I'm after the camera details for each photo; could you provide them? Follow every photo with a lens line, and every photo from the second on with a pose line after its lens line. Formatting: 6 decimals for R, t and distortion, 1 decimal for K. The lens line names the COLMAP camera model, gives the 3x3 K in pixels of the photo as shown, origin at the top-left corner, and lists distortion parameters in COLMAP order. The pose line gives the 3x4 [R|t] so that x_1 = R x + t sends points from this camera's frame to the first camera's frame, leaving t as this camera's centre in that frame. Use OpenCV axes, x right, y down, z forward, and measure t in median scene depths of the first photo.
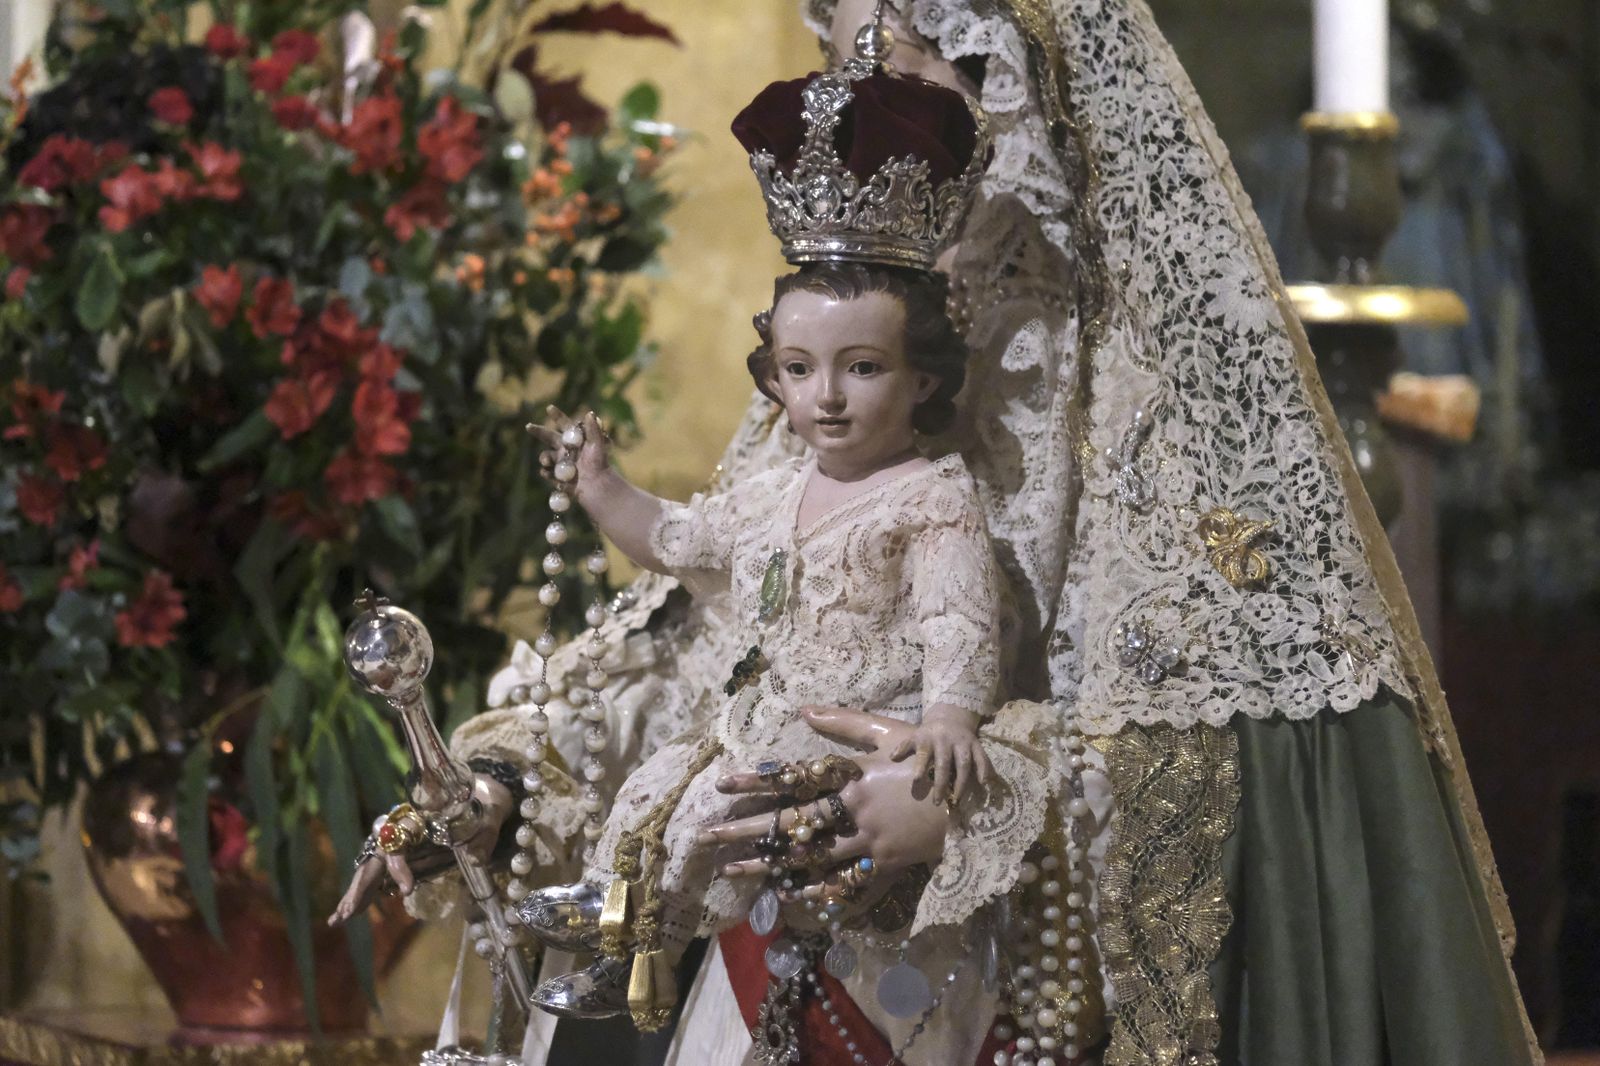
lens RADIAL K [[5245.1, 0, 796.7], [0, 5245.1, 532.3], [0, 0, 1]] dist [0.015817, 0.000000]
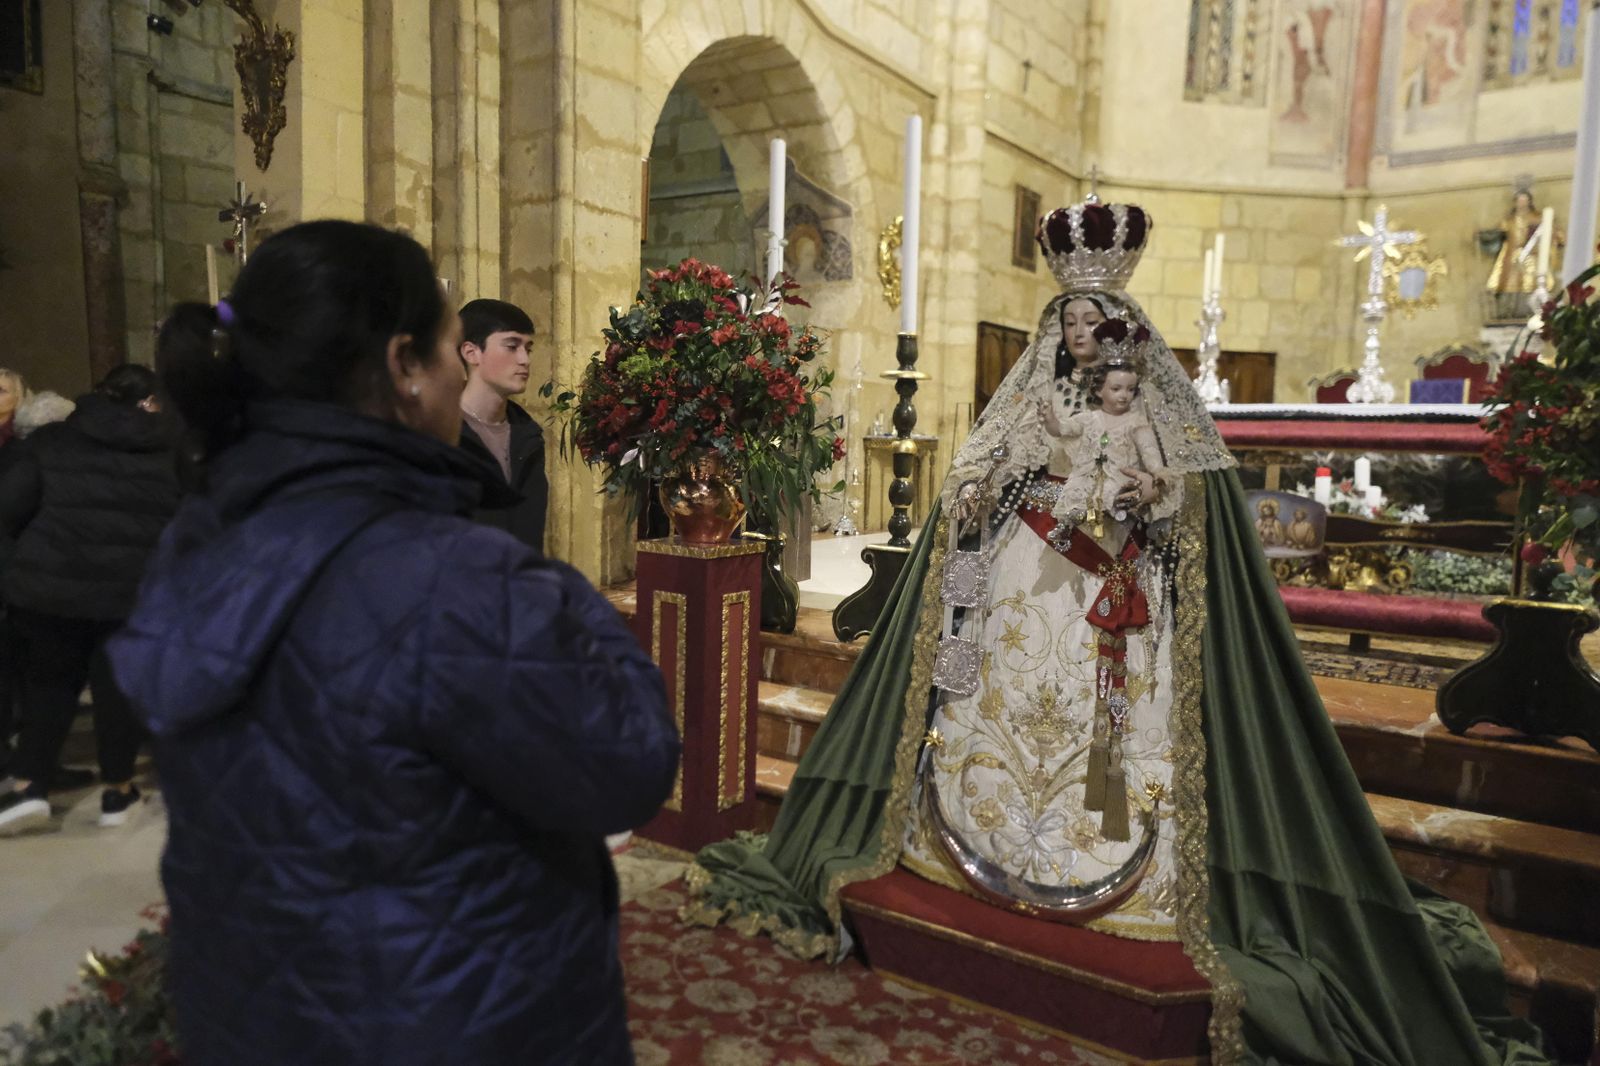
lens RADIAL K [[1086.1, 0, 802.3], [0, 1086.1, 534.5], [0, 0, 1]] dist [0.008336, 0.017643]
pose [[0.897794, -0.029555, 0.439423, -0.629483], [-0.016612, 0.994763, 0.100849, 0.001491], [-0.440103, -0.097841, 0.892601, 0.303145]]
